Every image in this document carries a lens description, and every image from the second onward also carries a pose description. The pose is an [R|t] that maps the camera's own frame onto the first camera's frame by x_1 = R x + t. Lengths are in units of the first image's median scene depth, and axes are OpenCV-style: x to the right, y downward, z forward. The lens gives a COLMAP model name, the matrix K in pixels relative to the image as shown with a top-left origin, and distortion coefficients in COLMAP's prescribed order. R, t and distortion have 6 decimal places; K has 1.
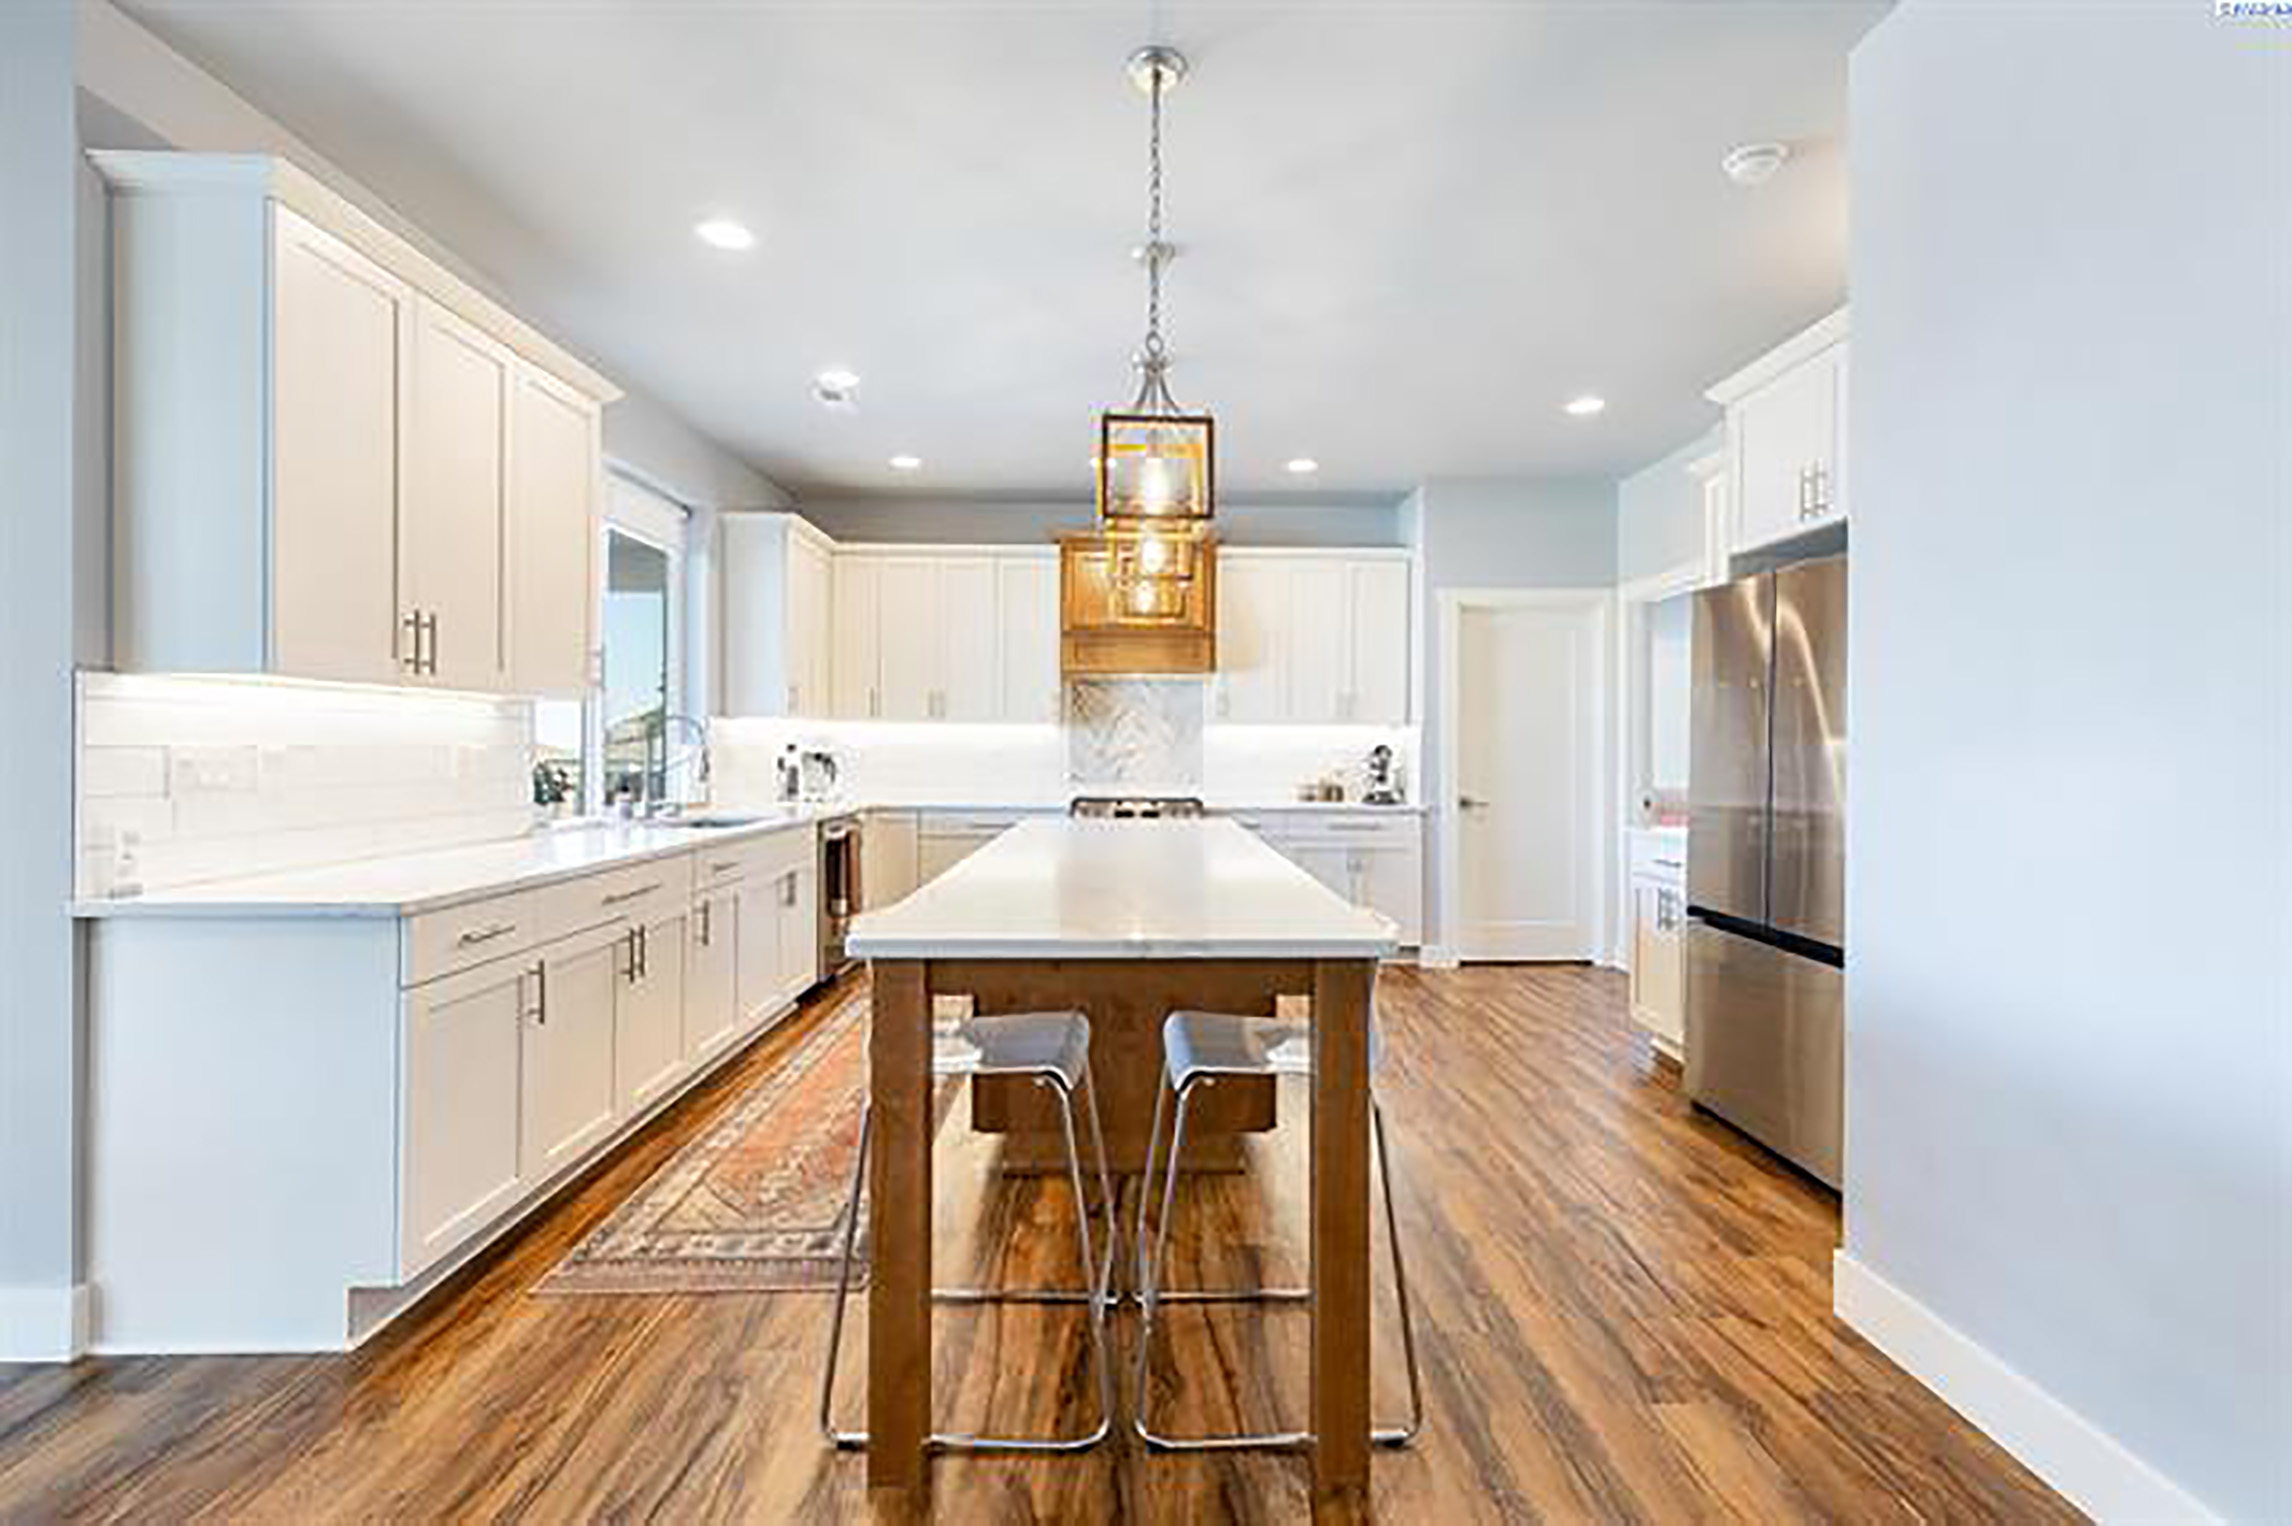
lens RADIAL K [[1024.0, 0, 1153.0], [0, 1024.0, 745.3], [0, 0, 1]] dist [-0.001118, -0.000514]
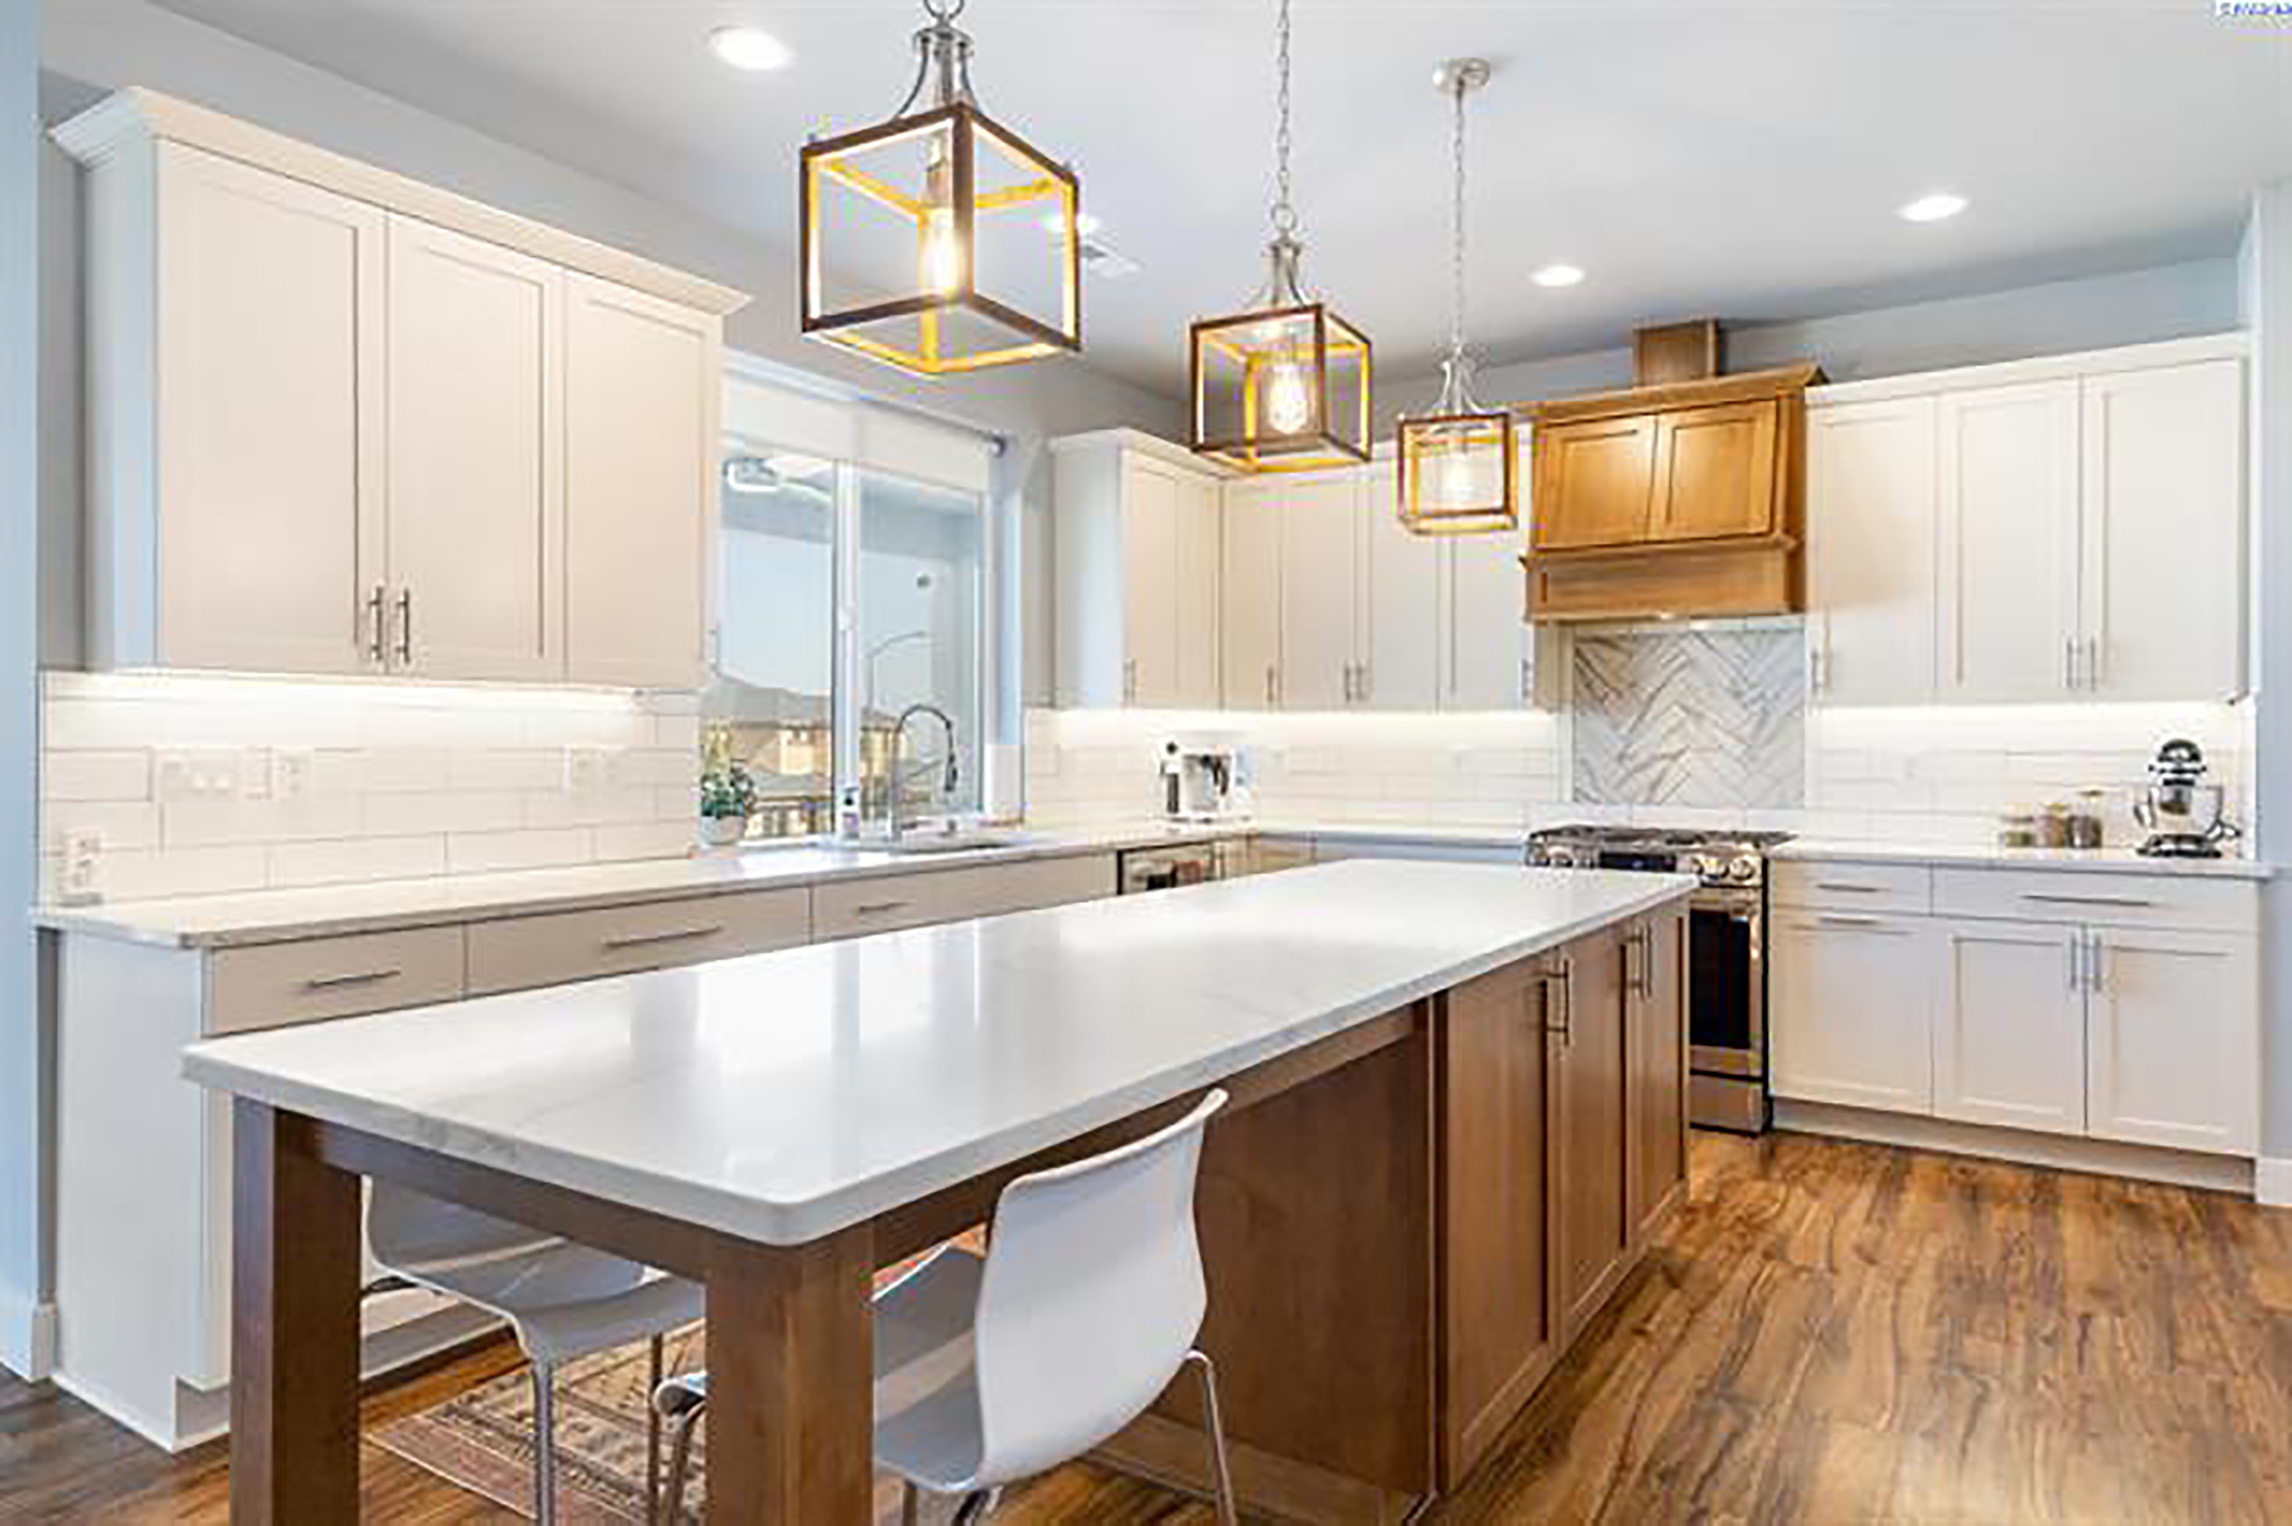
lens RADIAL K [[1373.7, 0, 1161.4], [0, 1373.7, 741.9], [0, 0, 1]] dist [-0.004317, -0.002877]
pose [[0.827801, -0.005906, -0.560991, 0.445961], [0.004707, 0.999983, -0.003582, 0.003382], [0.561002, 0.000325, 0.827814, 0.416676]]
